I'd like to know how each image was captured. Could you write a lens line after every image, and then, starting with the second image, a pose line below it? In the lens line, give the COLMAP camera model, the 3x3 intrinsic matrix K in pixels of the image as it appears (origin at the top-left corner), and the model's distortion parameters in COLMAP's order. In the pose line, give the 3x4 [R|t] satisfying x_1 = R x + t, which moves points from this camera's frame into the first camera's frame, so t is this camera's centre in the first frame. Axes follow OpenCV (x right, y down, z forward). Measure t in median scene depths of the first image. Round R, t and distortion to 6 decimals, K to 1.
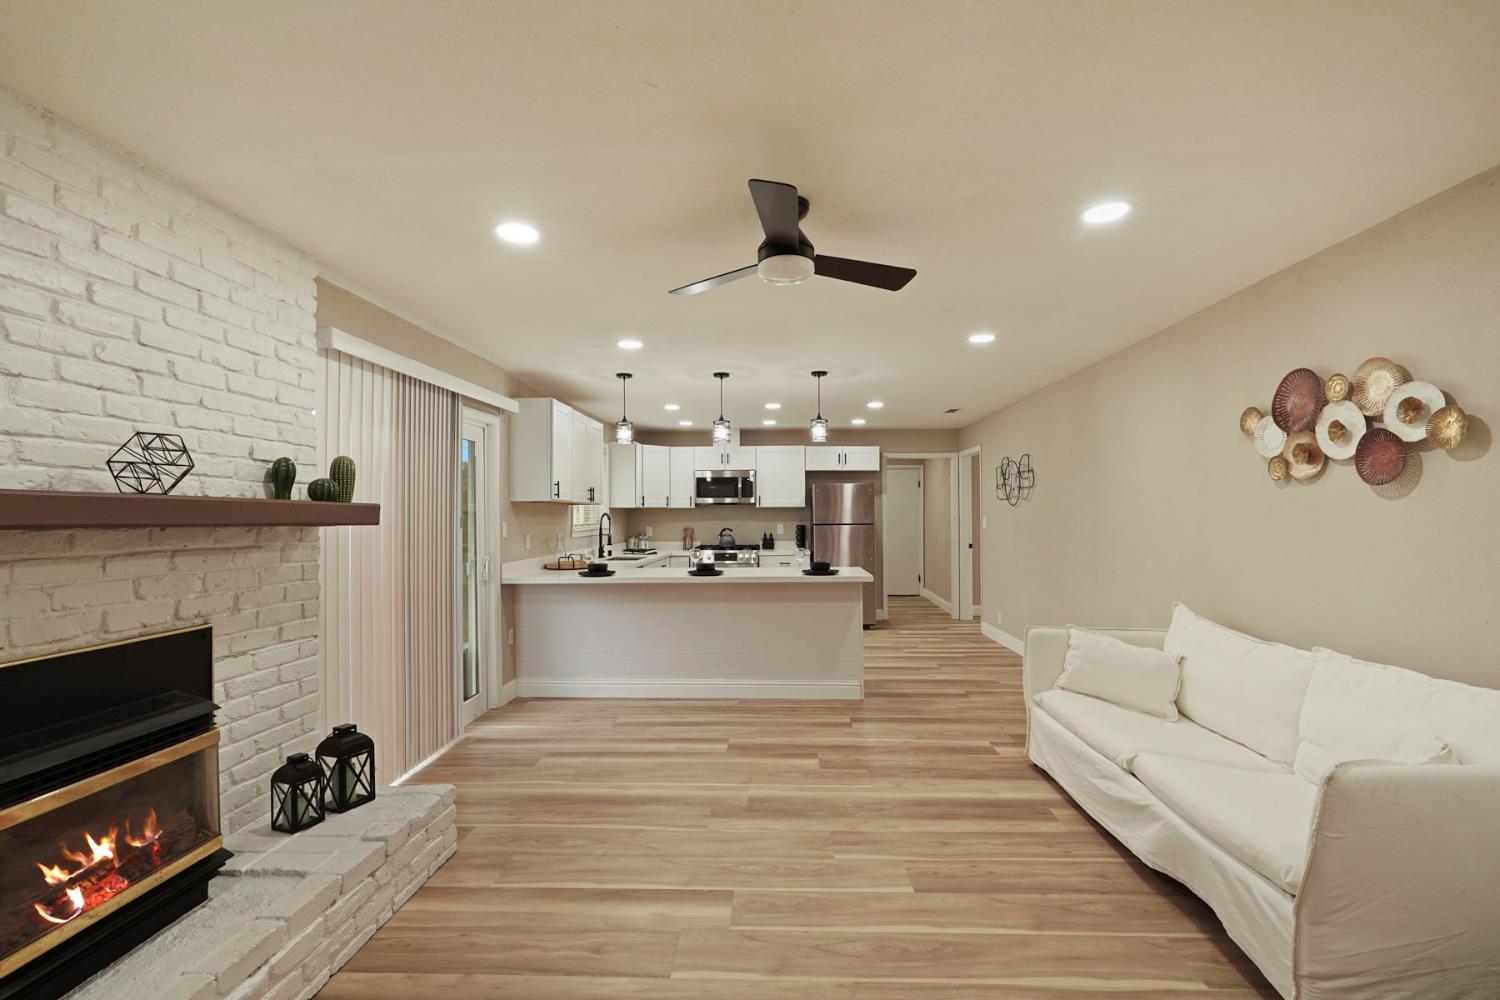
lens RADIAL K [[668.8, 0, 753.7], [0, 668.8, 506.8], [0, 0, 1]] dist [-0.028929, 0.025493]
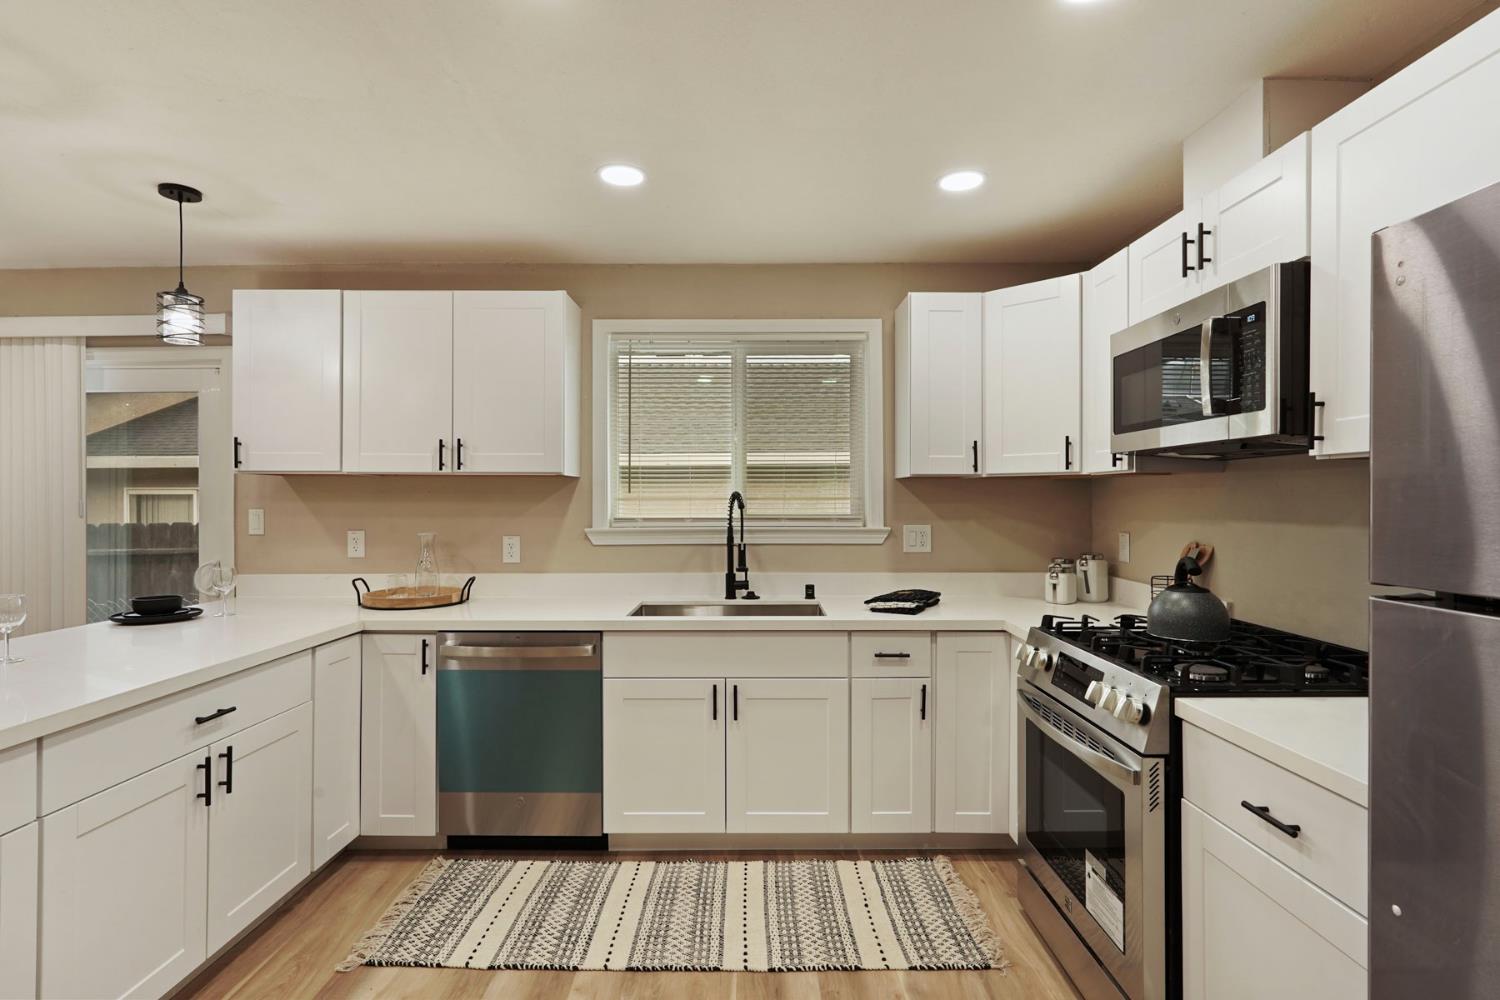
lens RADIAL K [[731.5, 0, 750.0], [0, 731.5, 500.0], [0, 0, 1]] dist [-0.006771, 0.000039]
pose [[0.054295, 0.008973, -0.998485, 0.379162], [0.013938, 0.999855, 0.009743, 0.015242], [0.998428, -0.014445, 0.054162, 1.592039]]
